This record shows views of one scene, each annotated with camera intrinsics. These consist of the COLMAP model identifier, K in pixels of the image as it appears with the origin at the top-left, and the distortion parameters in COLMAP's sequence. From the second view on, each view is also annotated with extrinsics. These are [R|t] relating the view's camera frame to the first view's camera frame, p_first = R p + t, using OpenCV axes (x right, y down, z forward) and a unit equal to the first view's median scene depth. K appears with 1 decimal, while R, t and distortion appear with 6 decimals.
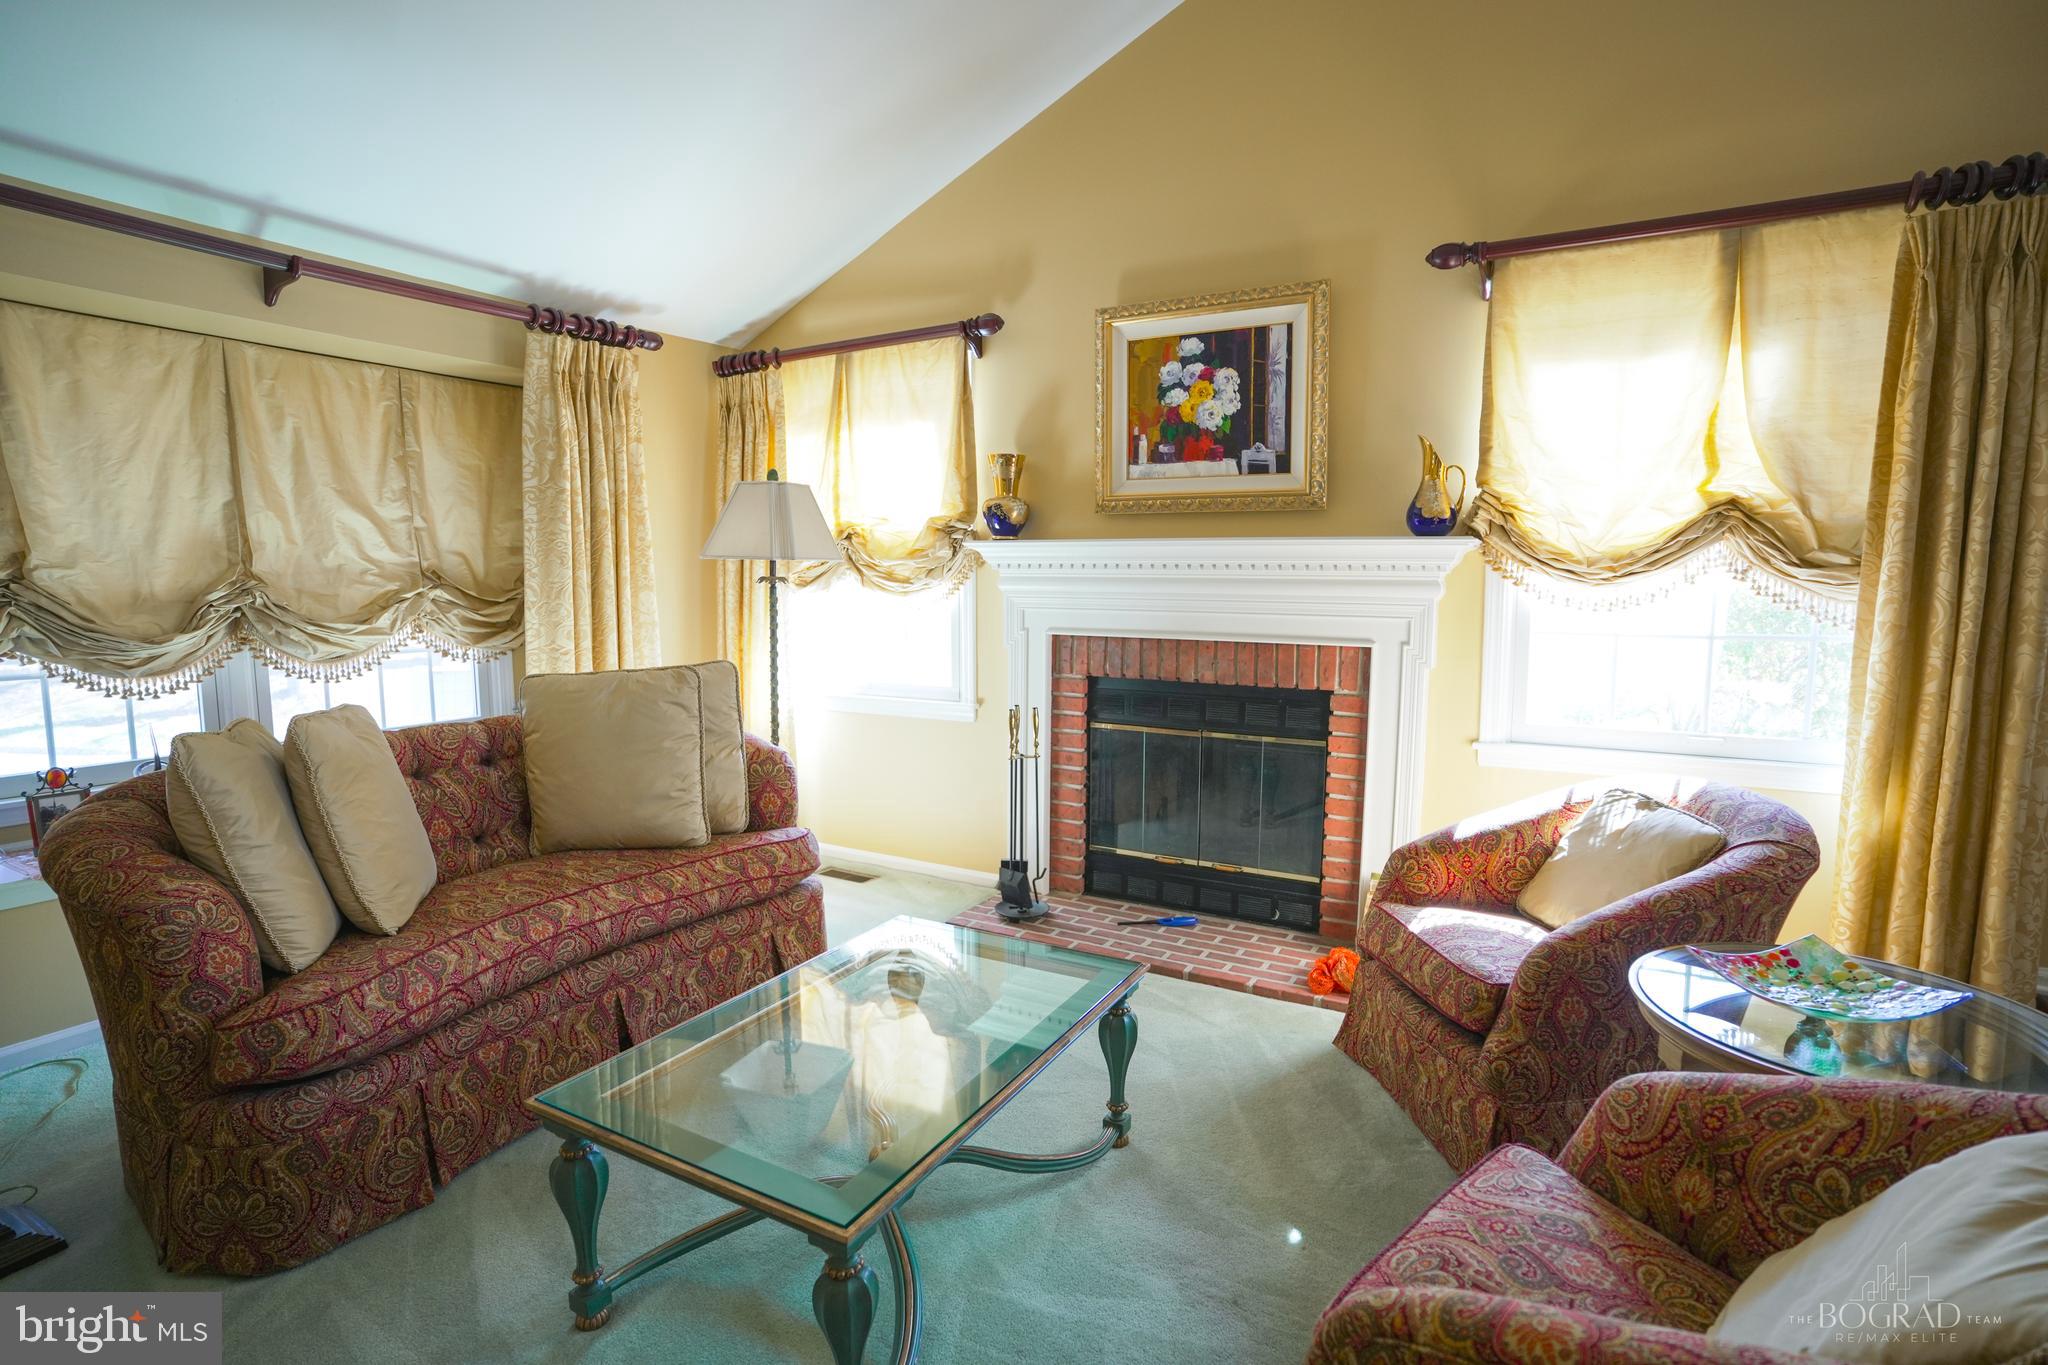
lens RADIAL K [[1004.8, 0, 1024.0], [0, 1004.8, 682.5], [0, 0, 1]] dist [-0.079644, 0.037685]
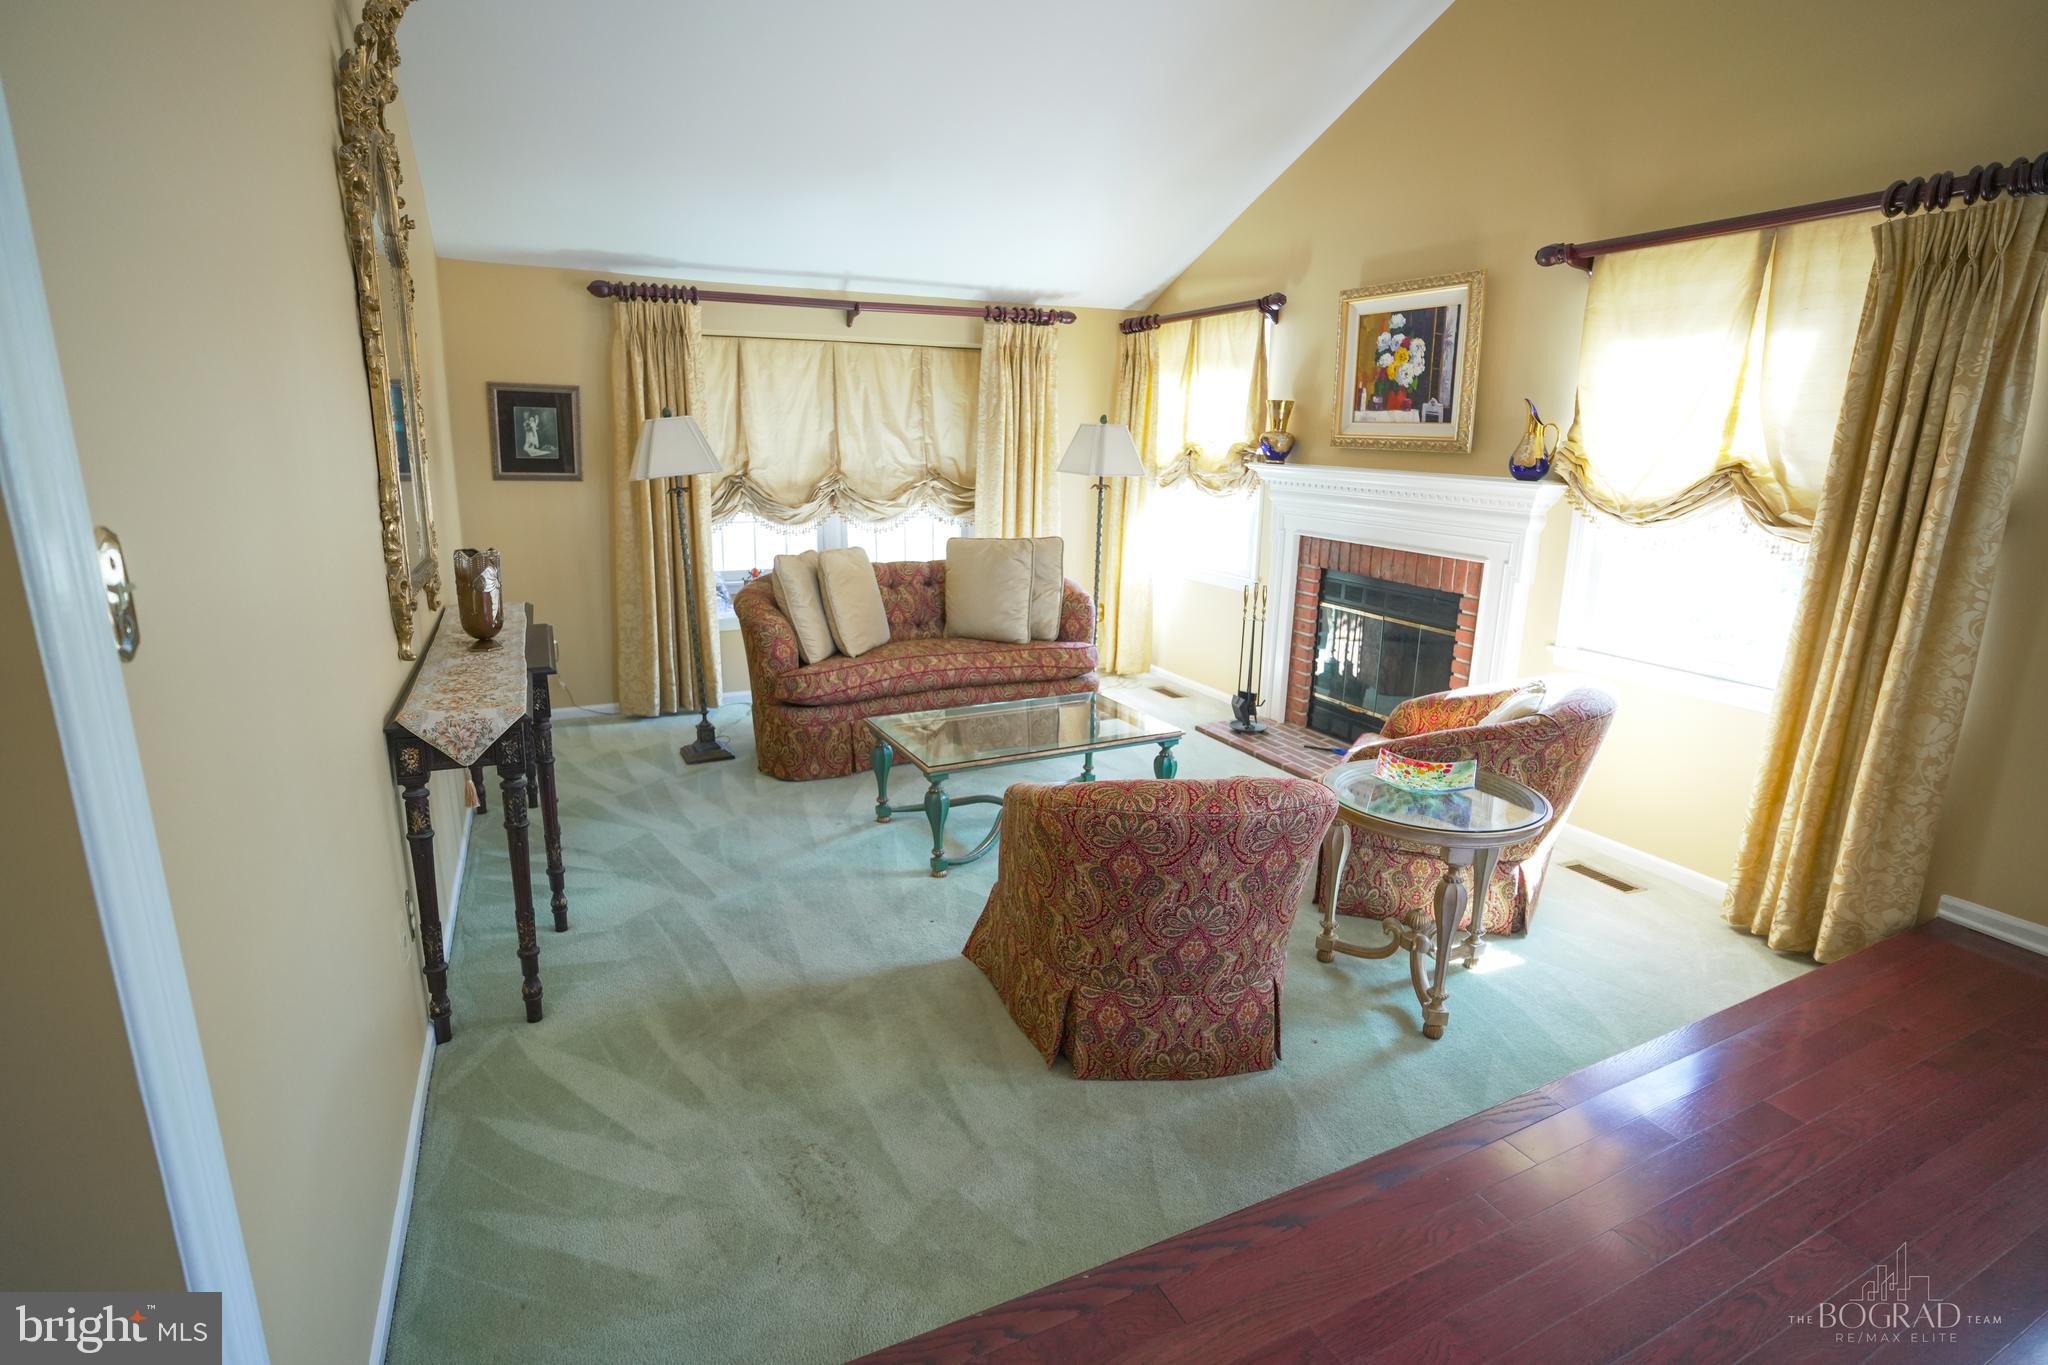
lens RADIAL K [[1004.8, 0, 1024.0], [0, 1004.8, 682.5], [0, 0, 1]] dist [-0.079644, 0.037685]
pose [[0.830845, 0.147134, -0.536701, 0.539779], [-0.077271, 0.985575, 0.150572, -0.028462], [0.551113, -0.083630, 0.830229, -0.392342]]
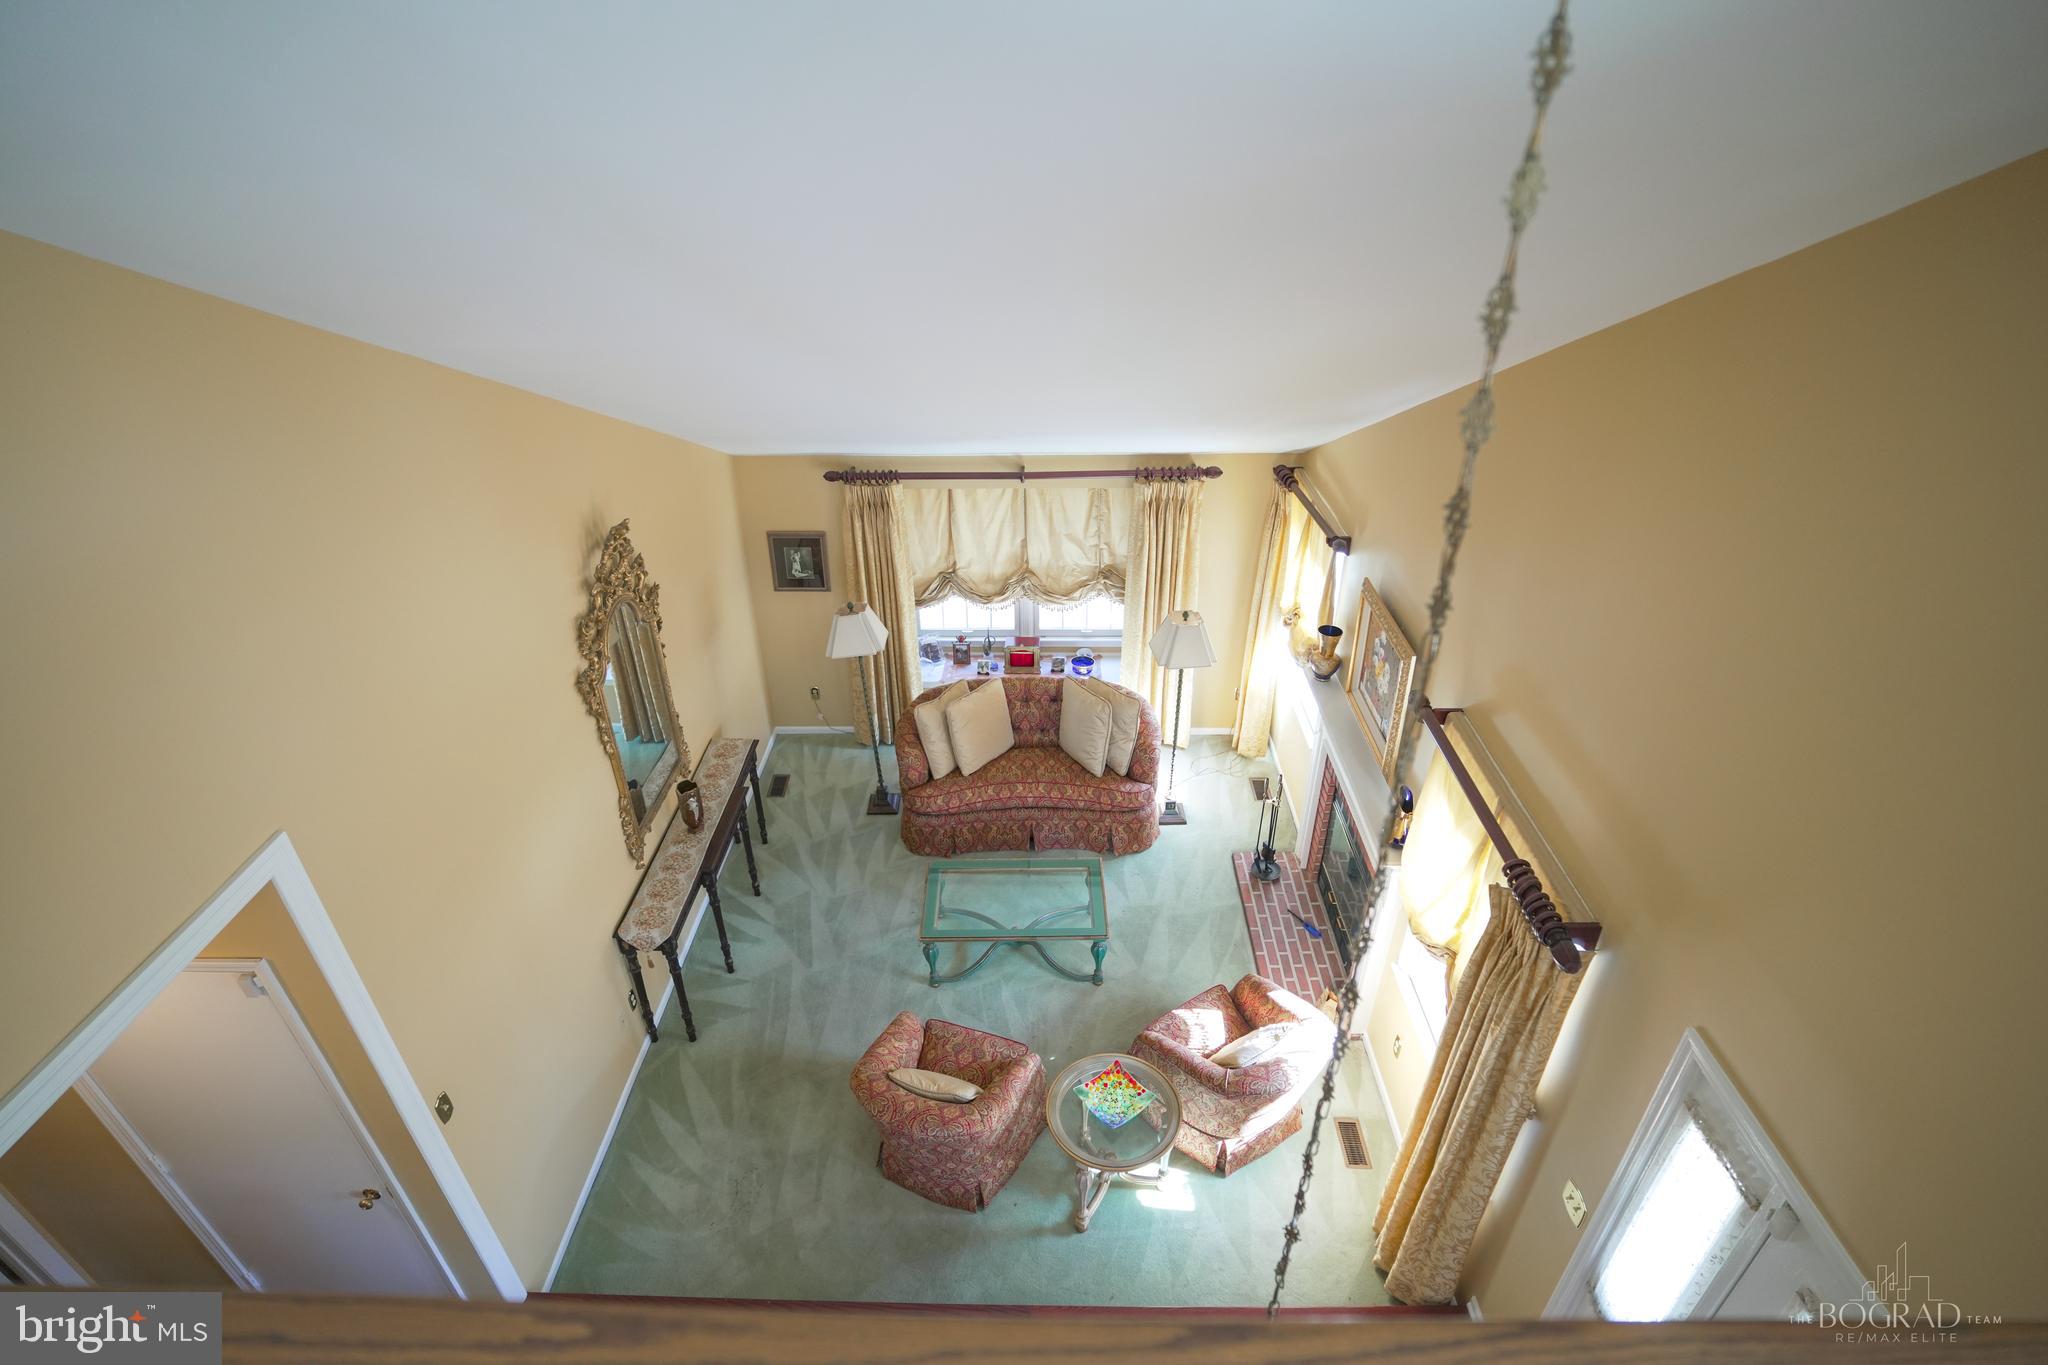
lens RADIAL K [[1013.8, 0, 1024.0], [0, 1013.8, 682.5], [0, 0, 1]] dist [-0.081512, 0.038540]
pose [[0.484825, 0.448242, -0.751015, 1.091592], [-0.079413, 0.877699, 0.472587, -0.975358], [0.870998, -0.169482, 0.461127, -0.166559]]
